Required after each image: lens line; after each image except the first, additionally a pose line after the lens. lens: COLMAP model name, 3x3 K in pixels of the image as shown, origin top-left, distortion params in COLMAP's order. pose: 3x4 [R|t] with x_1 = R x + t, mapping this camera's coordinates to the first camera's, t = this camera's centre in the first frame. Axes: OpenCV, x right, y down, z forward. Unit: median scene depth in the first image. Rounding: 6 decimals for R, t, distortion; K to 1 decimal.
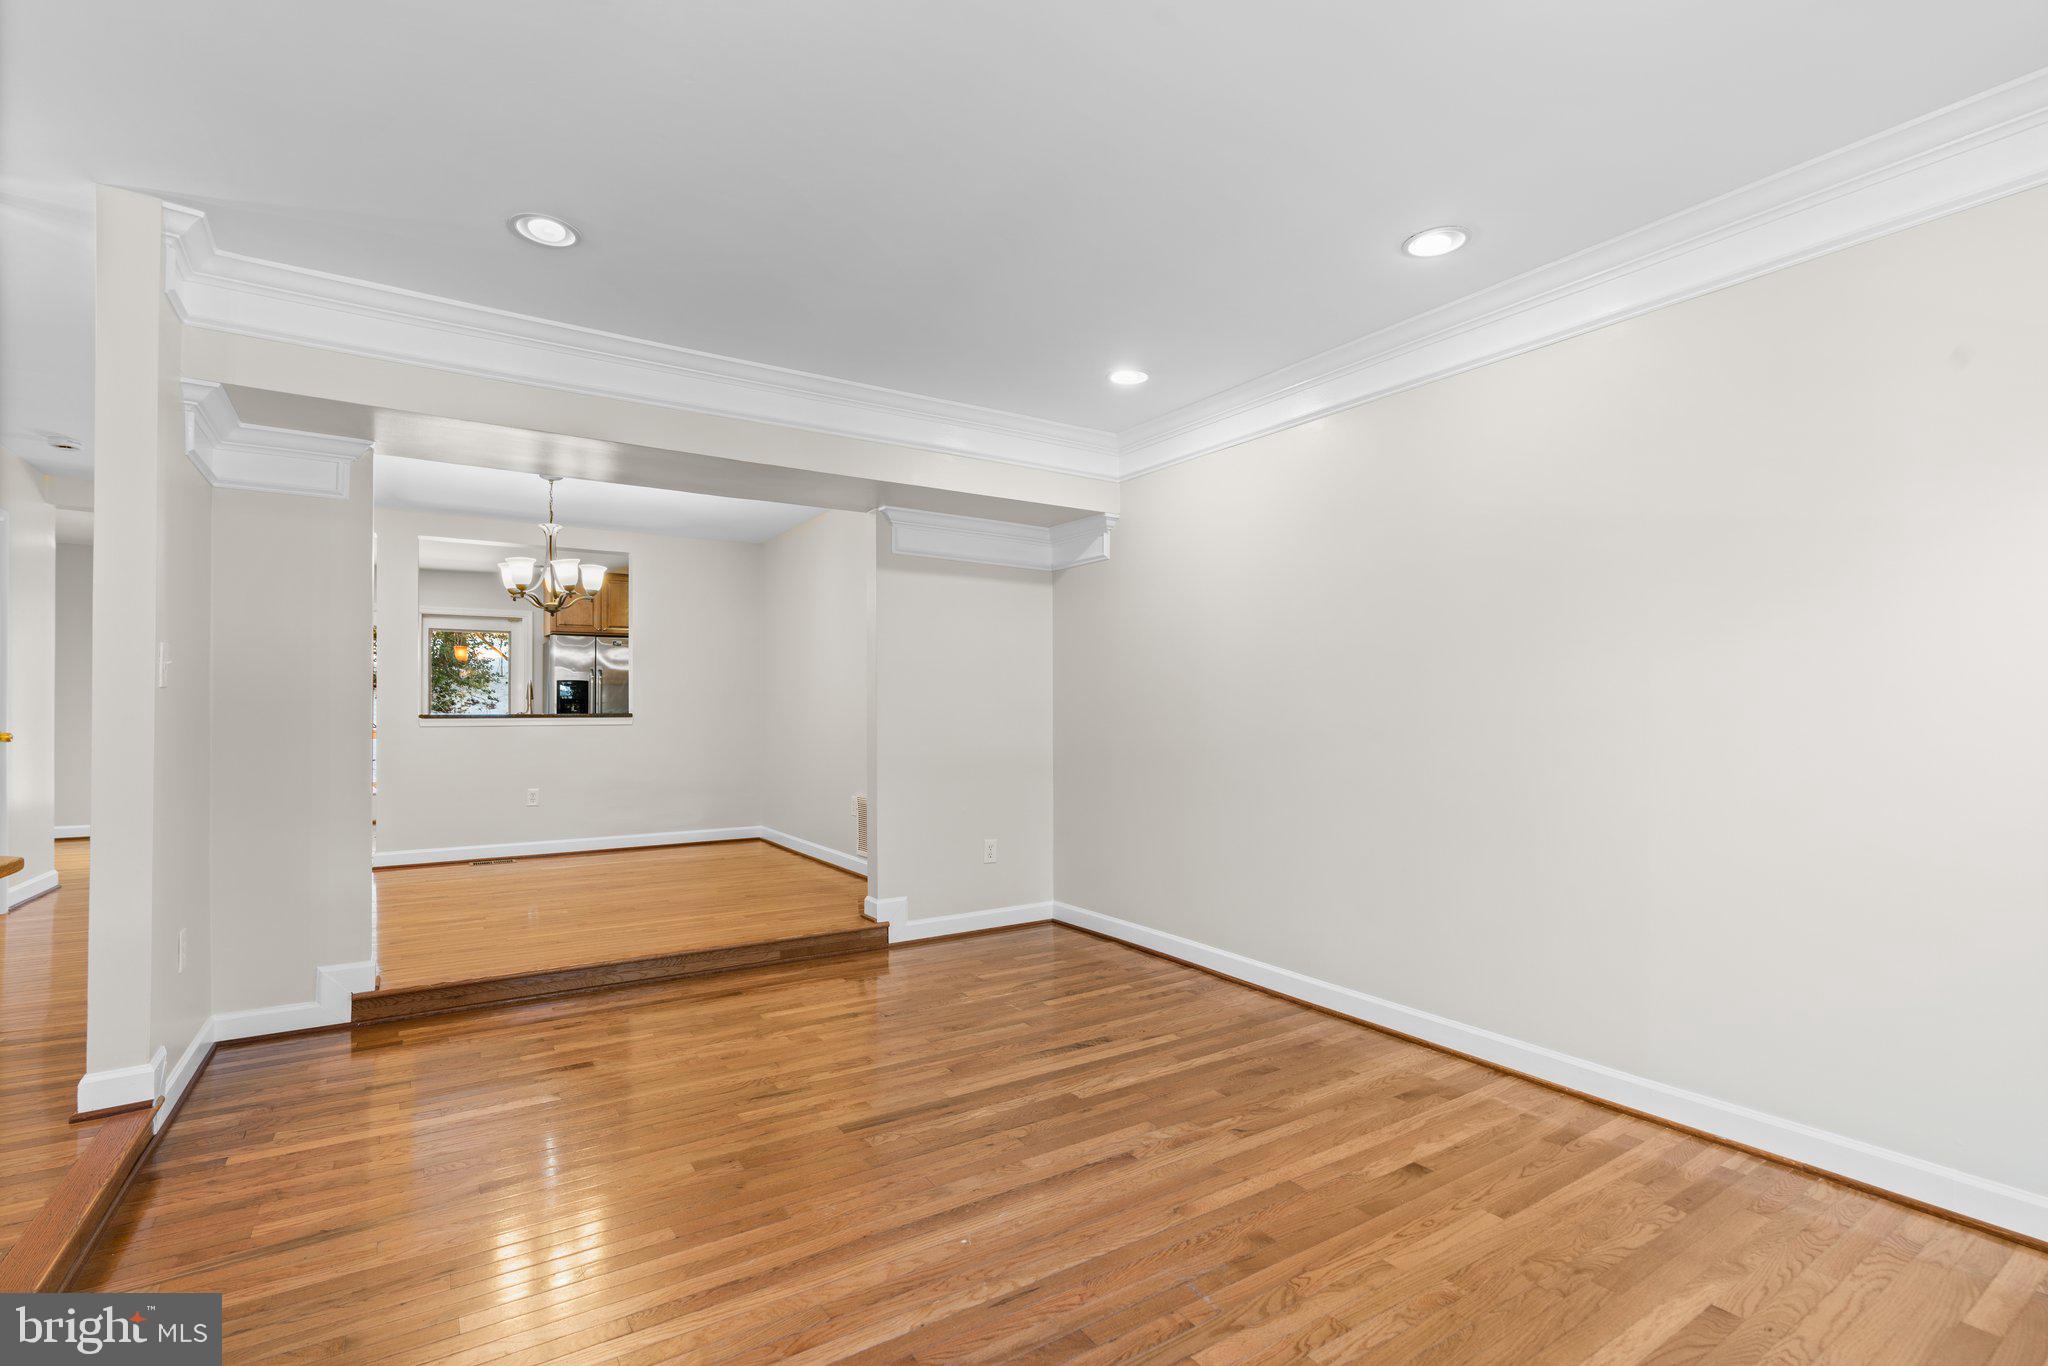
lens RADIAL K [[936.2, 0, 1031.4], [0, 936.2, 701.7], [0, 0, 1]] dist [-0.011434, 0.000505]
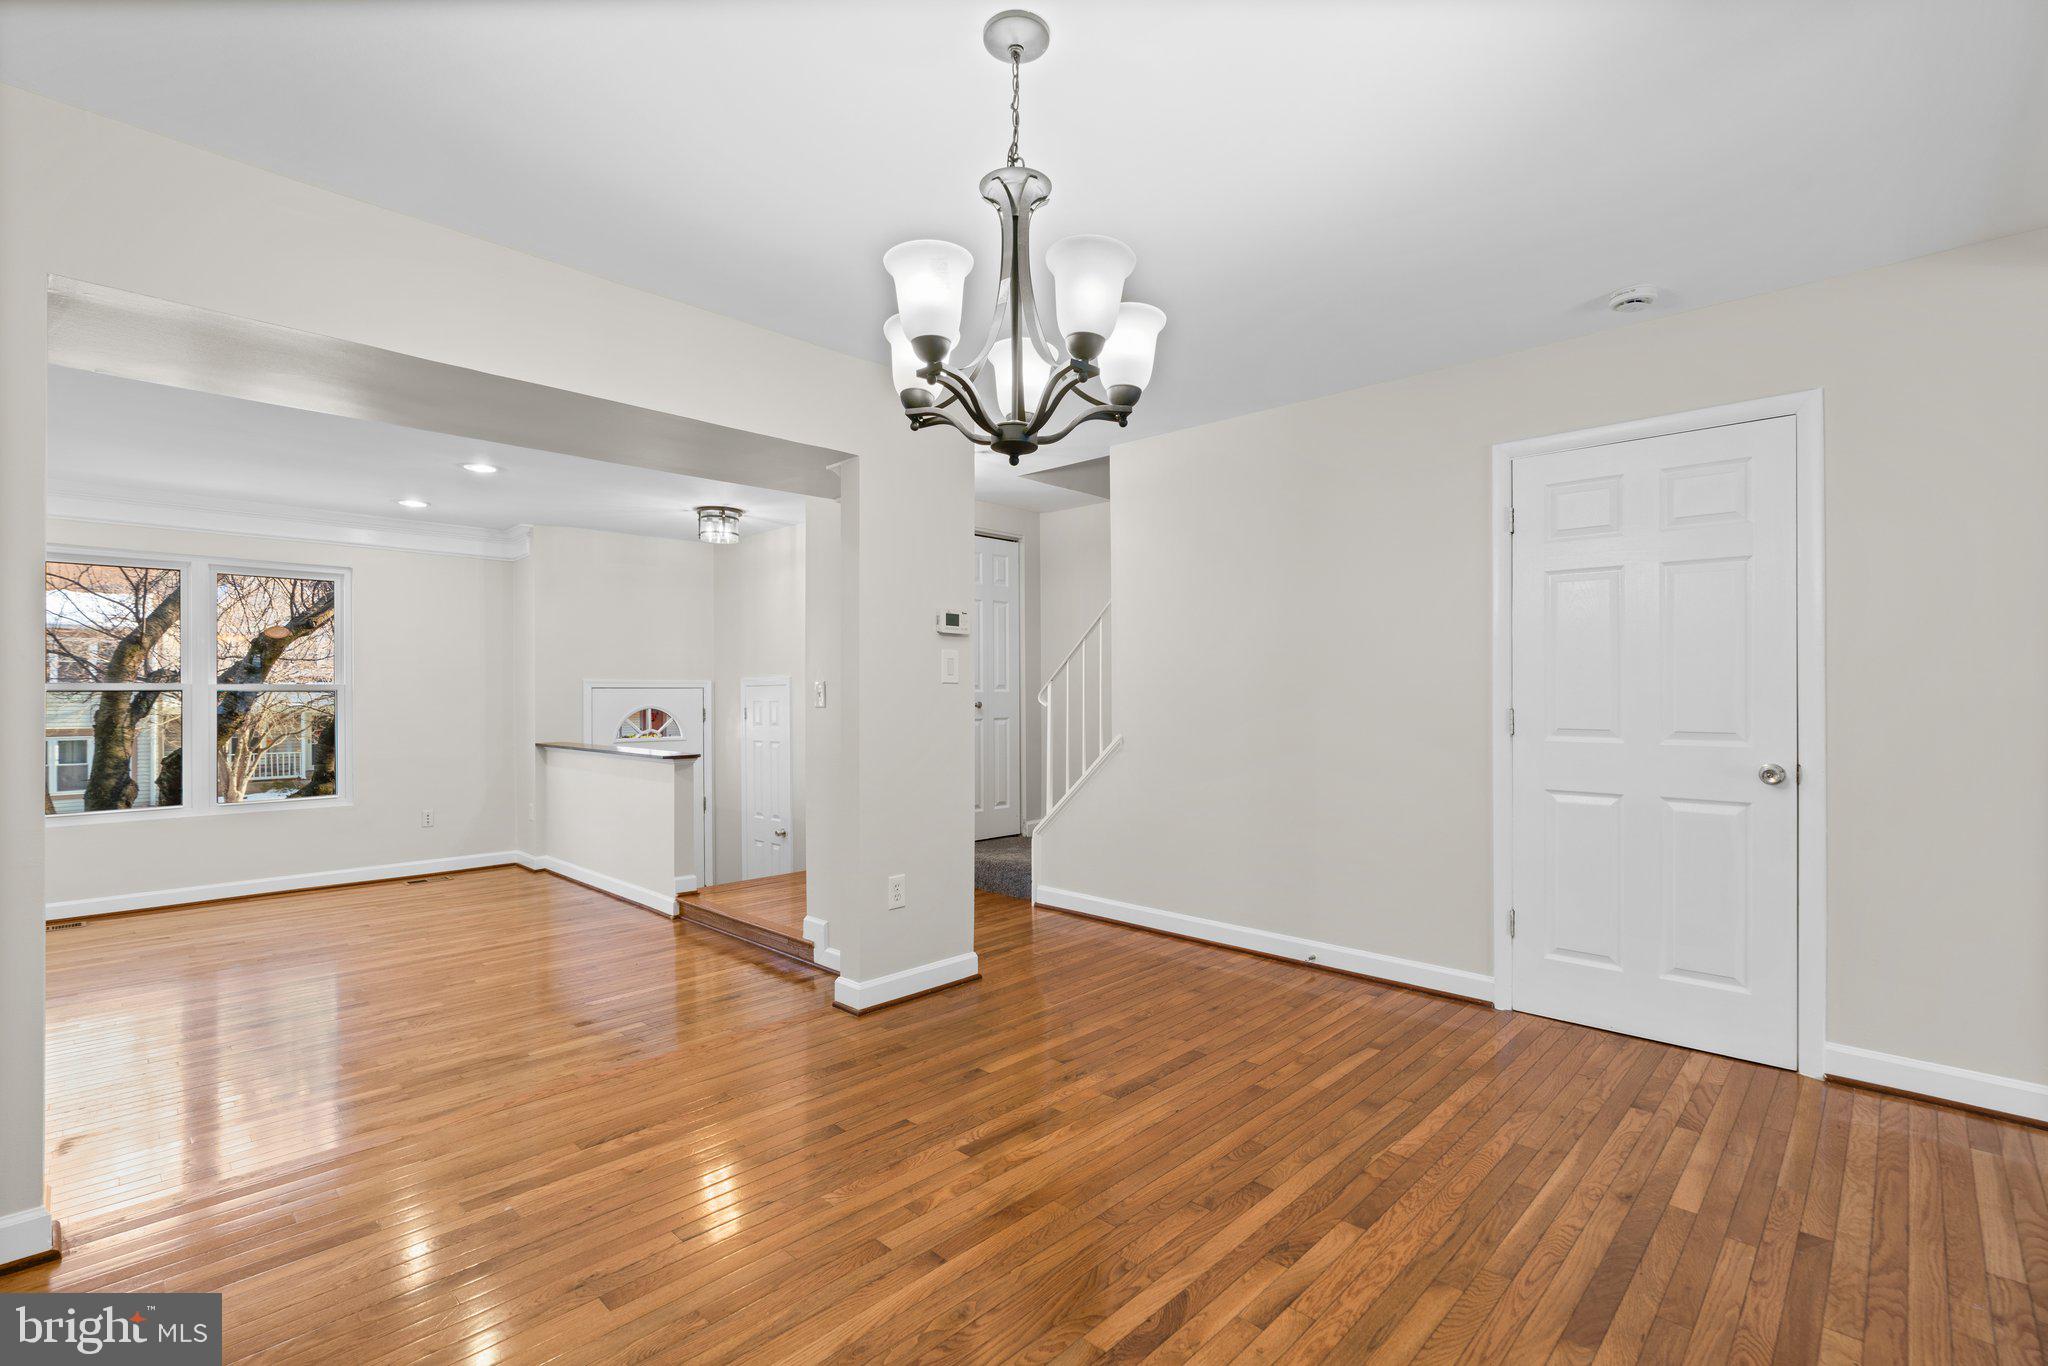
lens RADIAL K [[923.1, 0, 1023.7], [0, 923.1, 688.6], [0, 0, 1]] dist [-0.015861, 0.007736]
pose [[-0.976058, 0.002443, -0.217496, -0.658909], [0.005957, 0.999862, -0.015501, -0.014202], [0.217428, -0.016425, -0.975938, 1.932053]]
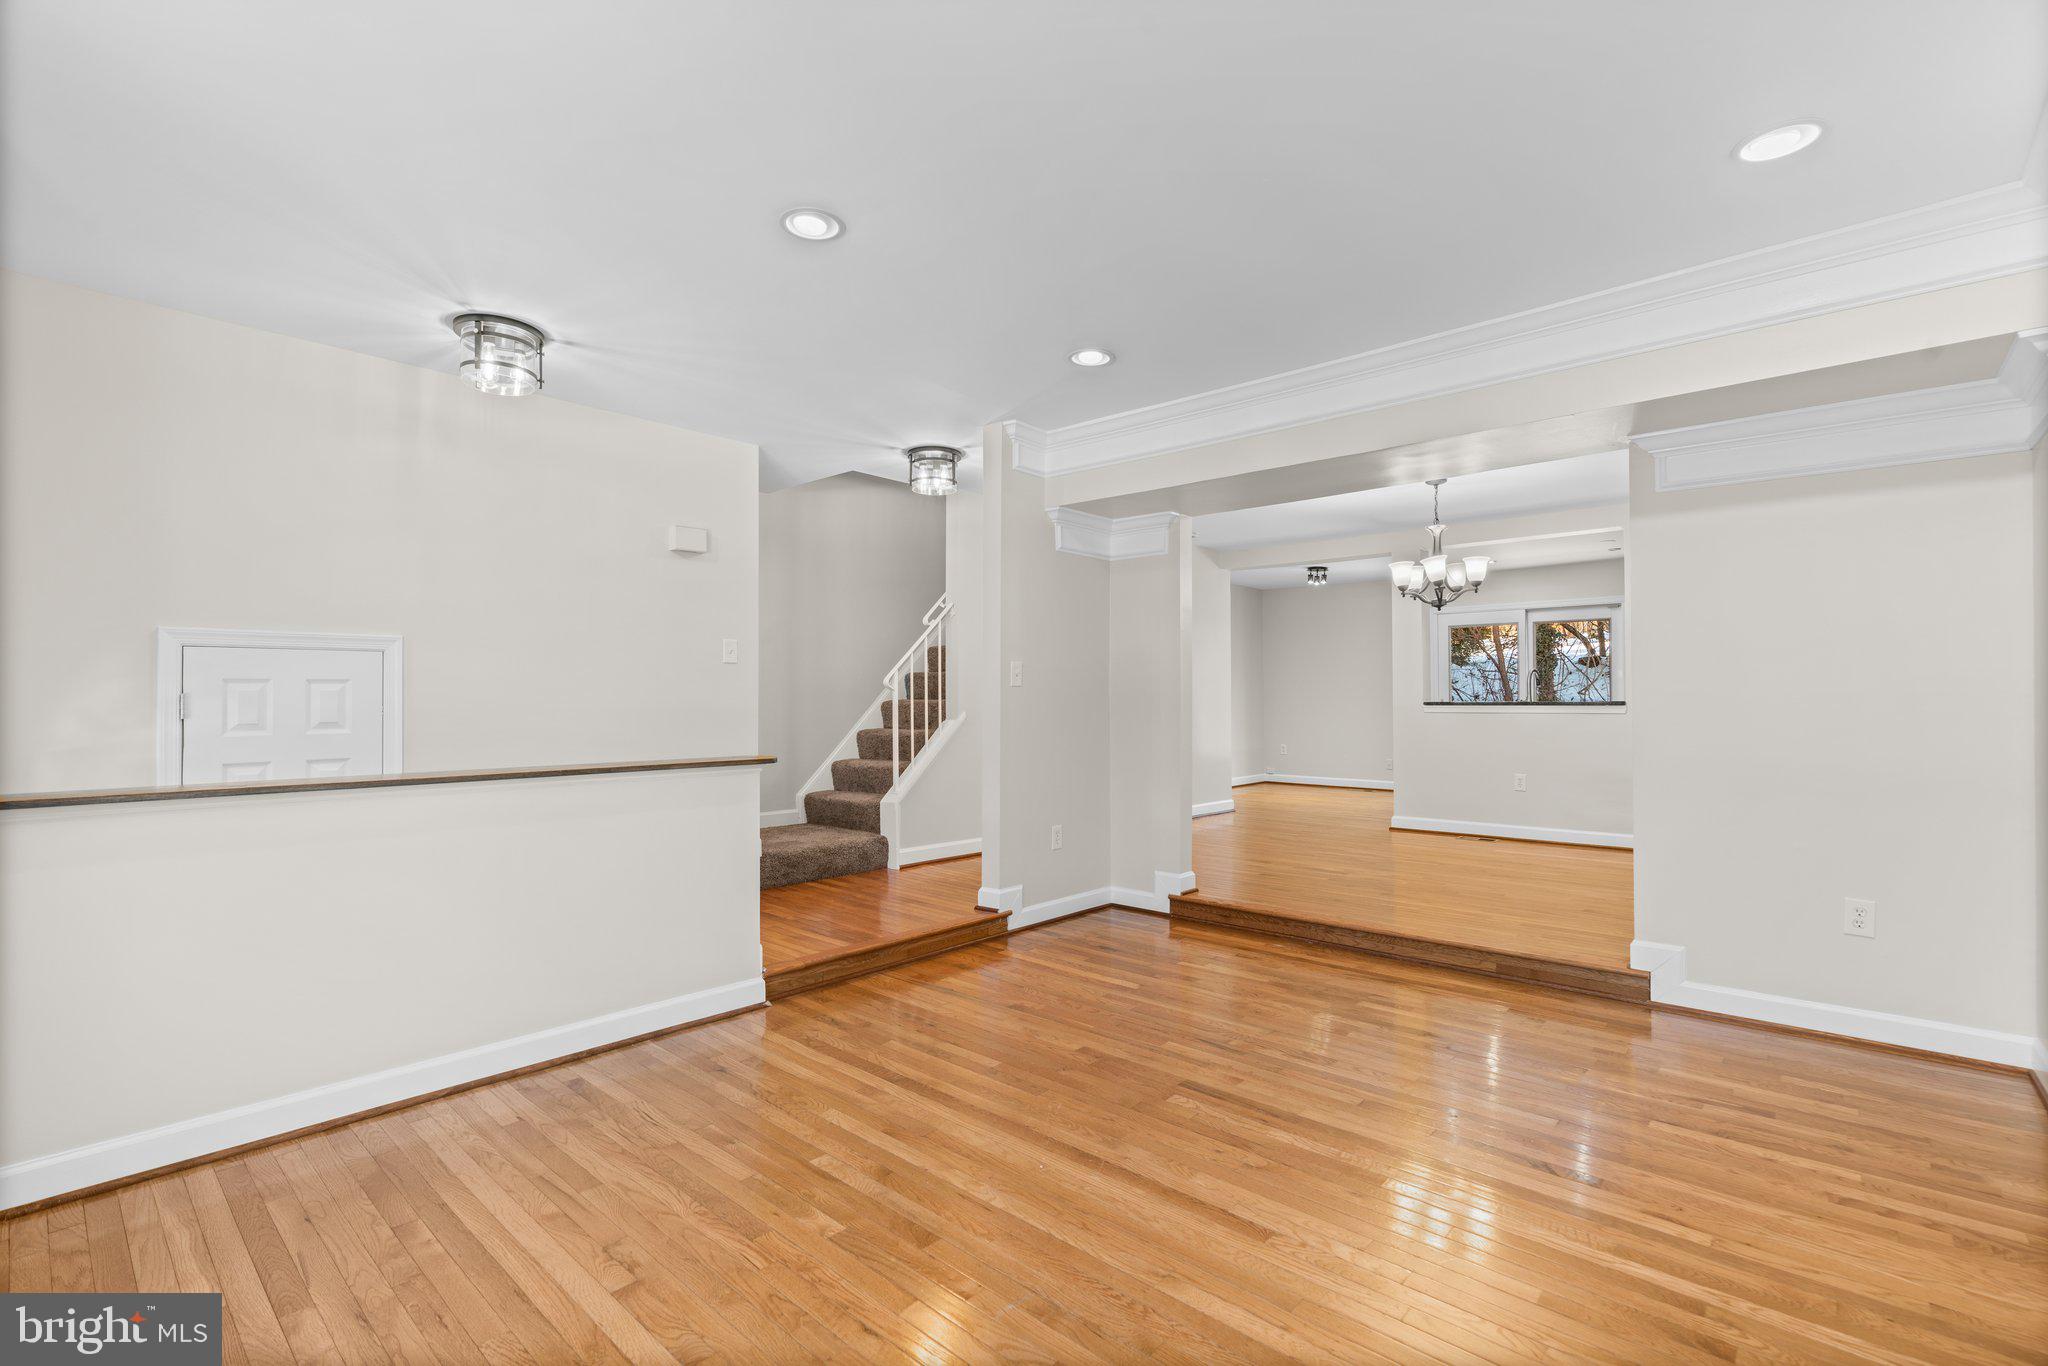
lens RADIAL K [[923.1, 0, 1023.7], [0, 923.1, 688.6], [0, 0, 1]] dist [-0.015861, 0.007736]
pose [[0.250724, -0.010973, -0.967996, 0.574681], [0.010102, 0.999911, -0.008718, 0.003860], [0.968006, -0.007593, 0.250813, 0.399270]]
